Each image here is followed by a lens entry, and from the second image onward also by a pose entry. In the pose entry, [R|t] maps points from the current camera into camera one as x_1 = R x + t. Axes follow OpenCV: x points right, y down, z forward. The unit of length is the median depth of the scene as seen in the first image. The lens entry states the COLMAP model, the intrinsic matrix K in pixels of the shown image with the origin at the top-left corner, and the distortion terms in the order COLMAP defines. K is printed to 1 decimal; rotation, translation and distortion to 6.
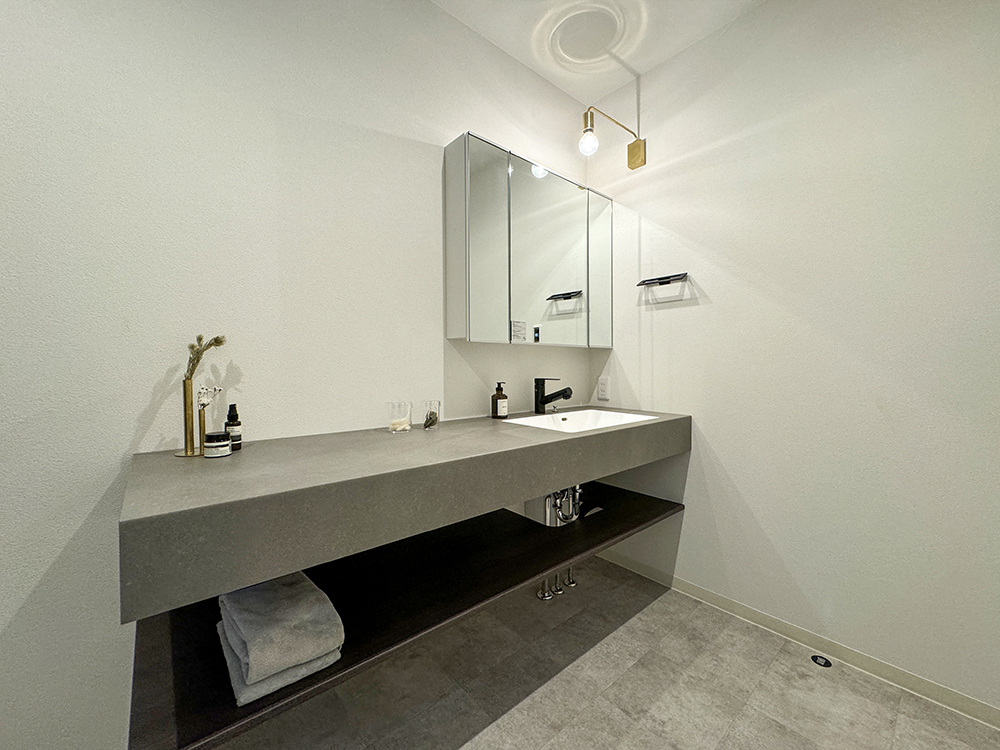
lens RADIAL K [[401.0, 0, 500.1], [0, 401.0, 374.2], [0, 0, 1]] dist [-0.000938, -0.000202]
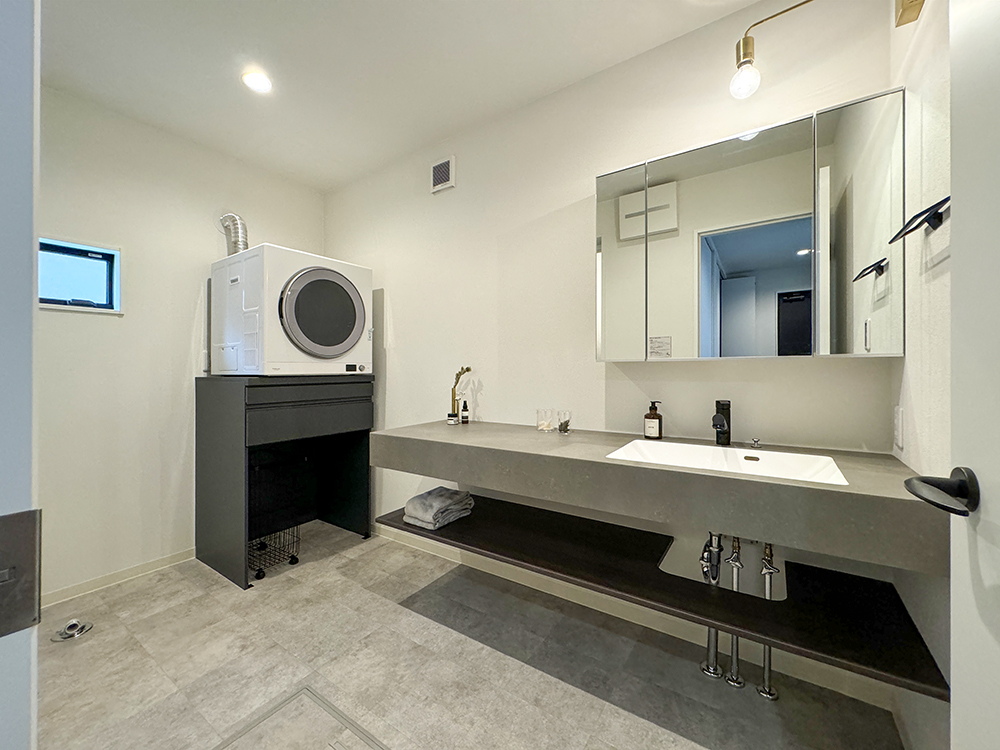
lens RADIAL K [[401.0, 0, 499.9], [0, 401.0, 372.1], [0, 0, 1]] dist [-0.000938, -0.000202]
pose [[0.268453, 0.003022, -0.963288, 1.000004], [-0.014783, 0.999890, -0.000983, -0.052001], [0.963179, 0.014504, 0.268469, 0.472827]]
